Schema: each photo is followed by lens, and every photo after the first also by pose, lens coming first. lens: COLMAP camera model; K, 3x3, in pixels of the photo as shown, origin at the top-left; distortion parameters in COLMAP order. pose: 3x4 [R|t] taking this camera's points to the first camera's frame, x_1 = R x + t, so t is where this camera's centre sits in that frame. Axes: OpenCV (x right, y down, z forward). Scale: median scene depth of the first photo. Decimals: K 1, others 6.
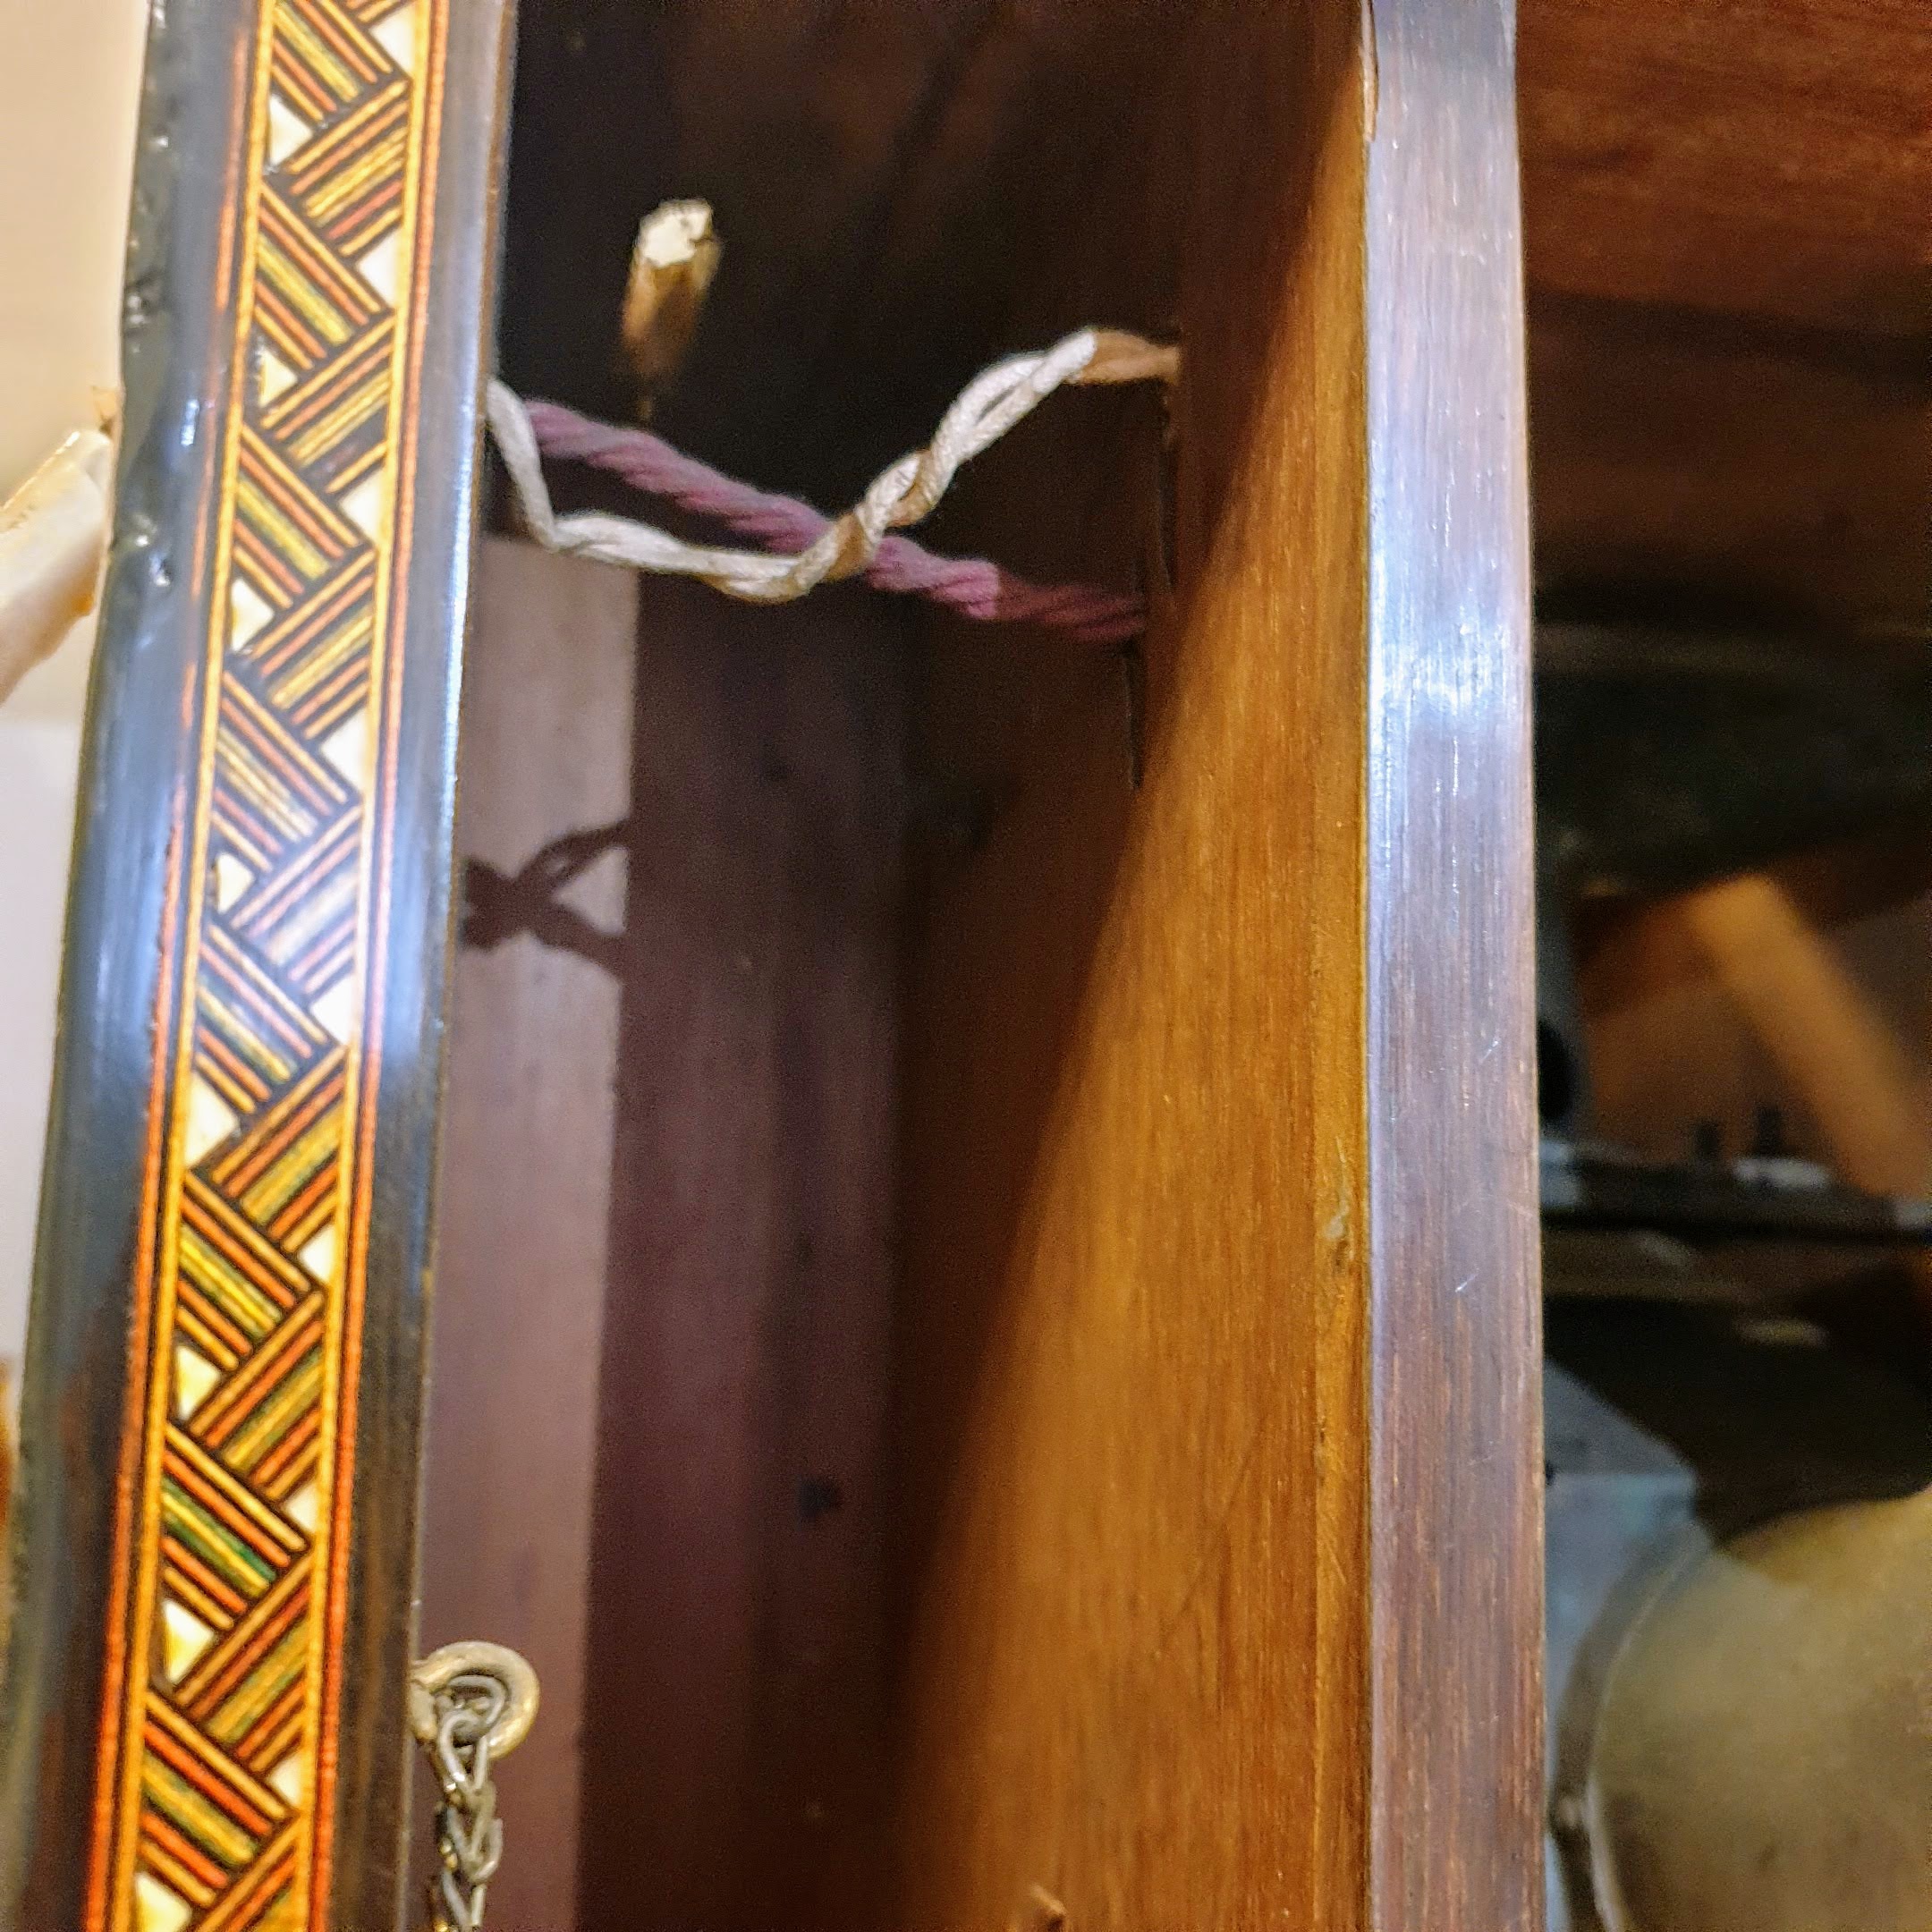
lens RADIAL K [[1979.6, 0, 988.6], [0, 1979.6, 967.7], [0, 0, 1]] dist [0.124588, -0.360436]
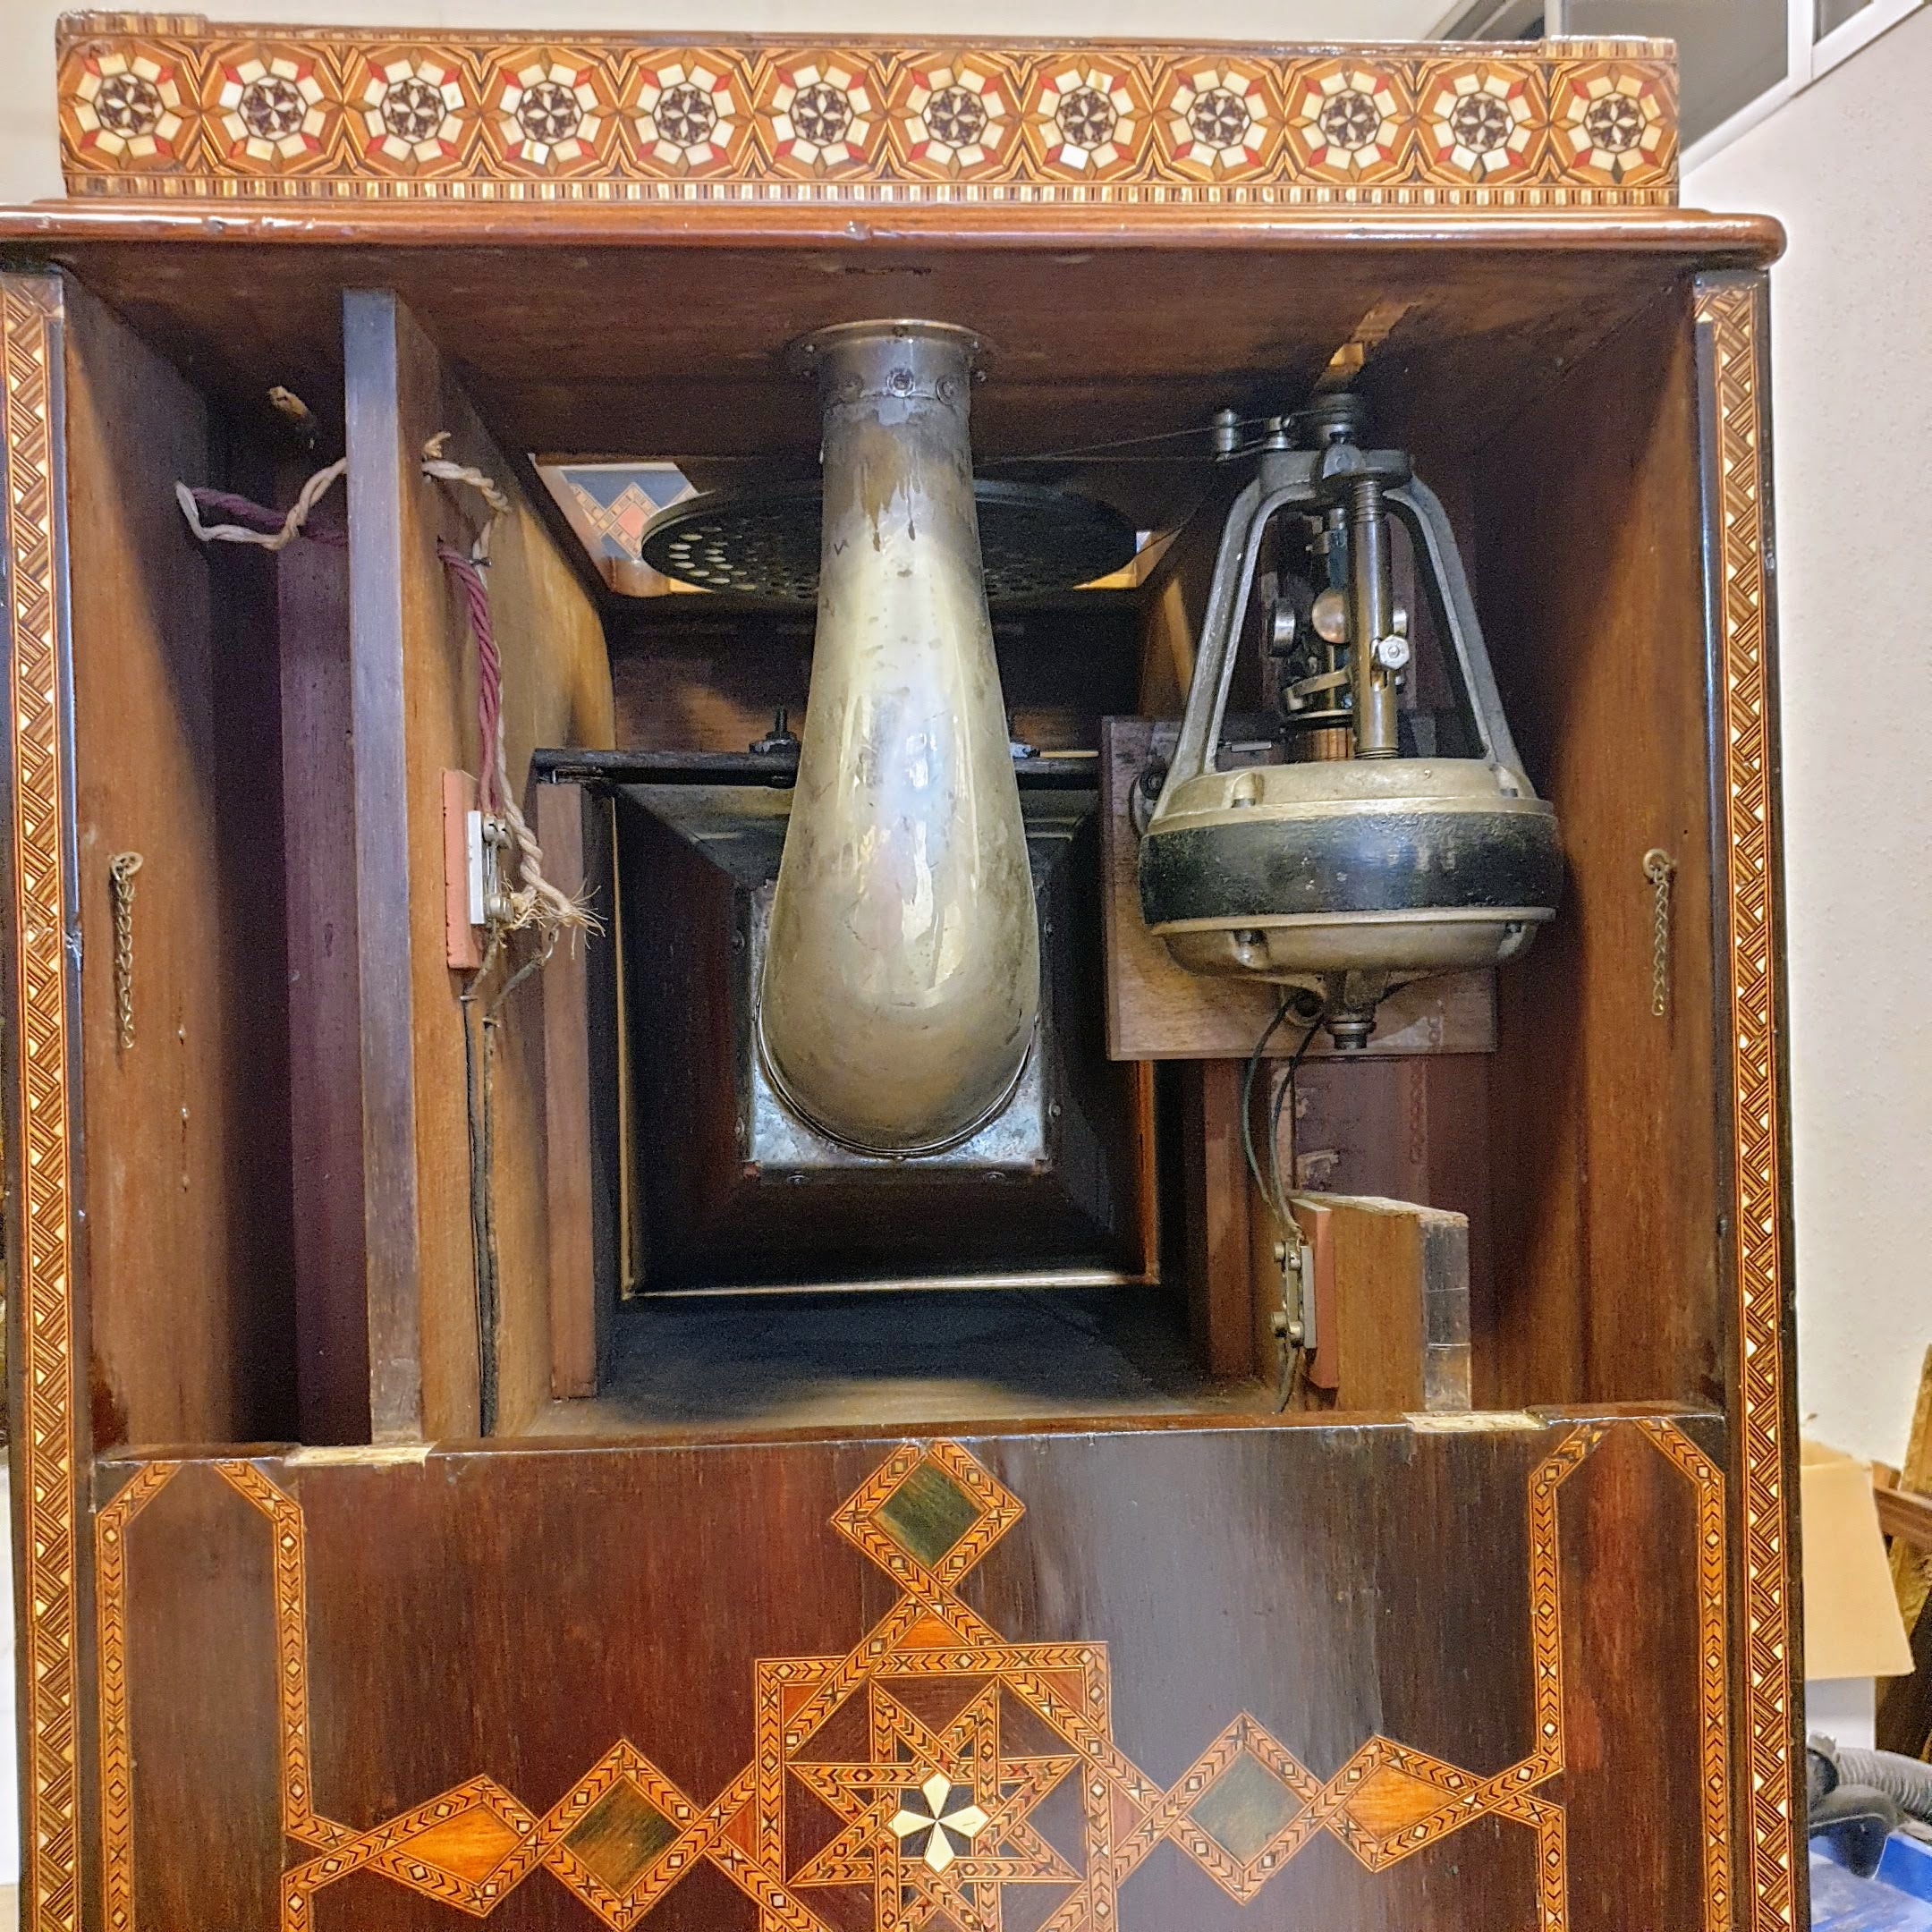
lens RADIAL K [[2008.3, 0, 996.7], [0, 2008.3, 965.5], [0, 0, 1]] dist [-0.040712, 0.088338]
pose [[0.984126, -0.051509, -0.169833, 2.477224], [0.073971, 0.988921, 0.128702, 0.196273], [0.161322, -0.139222, 0.977032, -3.114589]]
